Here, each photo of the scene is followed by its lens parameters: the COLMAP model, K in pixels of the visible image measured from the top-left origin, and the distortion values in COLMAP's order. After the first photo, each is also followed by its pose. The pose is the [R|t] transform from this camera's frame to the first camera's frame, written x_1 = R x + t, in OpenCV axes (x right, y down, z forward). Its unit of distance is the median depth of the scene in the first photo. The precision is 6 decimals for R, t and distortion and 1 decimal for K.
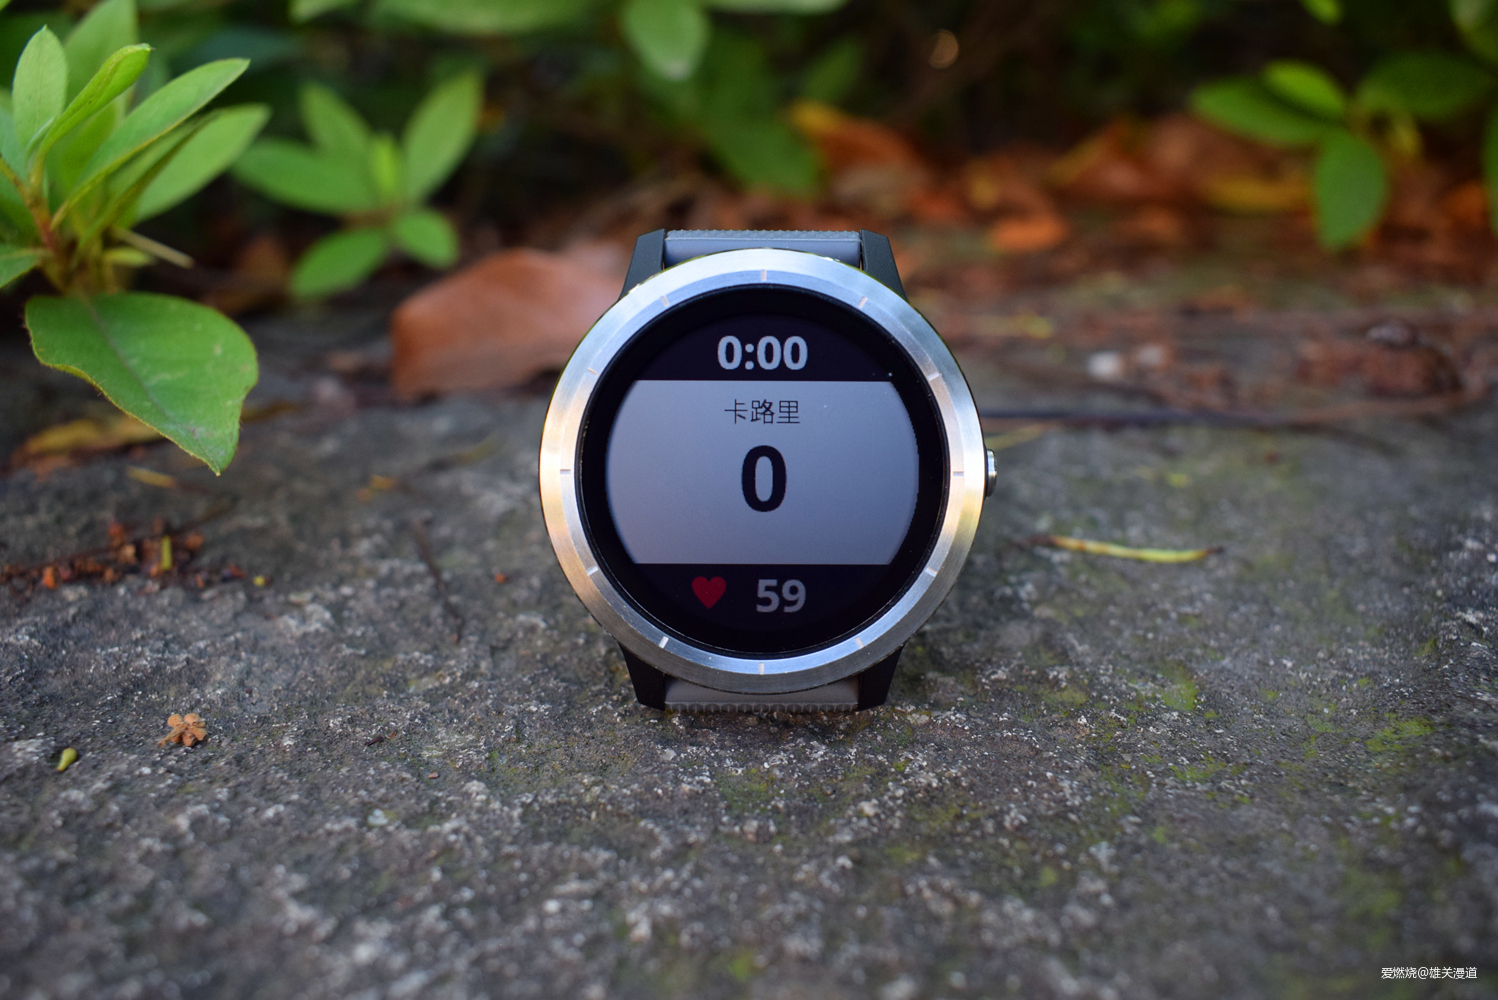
lens RADIAL K [[1266.4, 0, 743.4], [0, 1266.4, 505.5], [0, 0, 1]] dist [-0.112731, 0.029228]
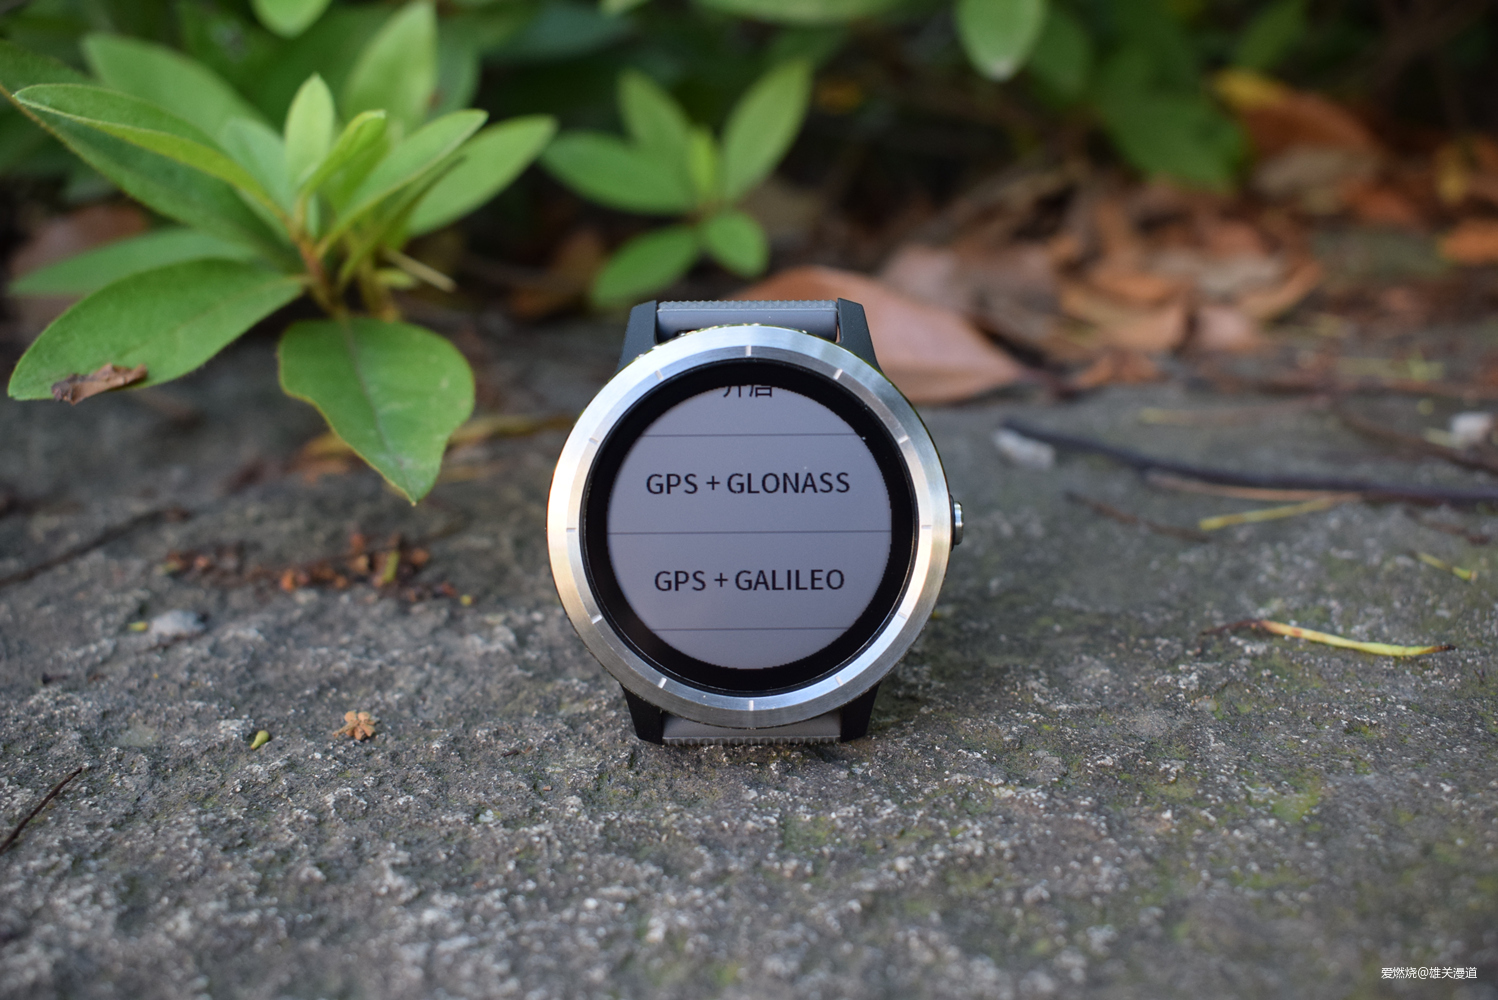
lens RADIAL K [[1593.1, 0, 751.3], [0, 1593.1, 504.9], [0, 0, 1]] dist [-0.076347, 0.000000]
pose [[0.950717, 0.068714, -0.302349, 0.315685], [-0.073047, 0.997324, -0.003033, -0.043483], [0.301331, 0.024970, 0.953192, -0.287401]]
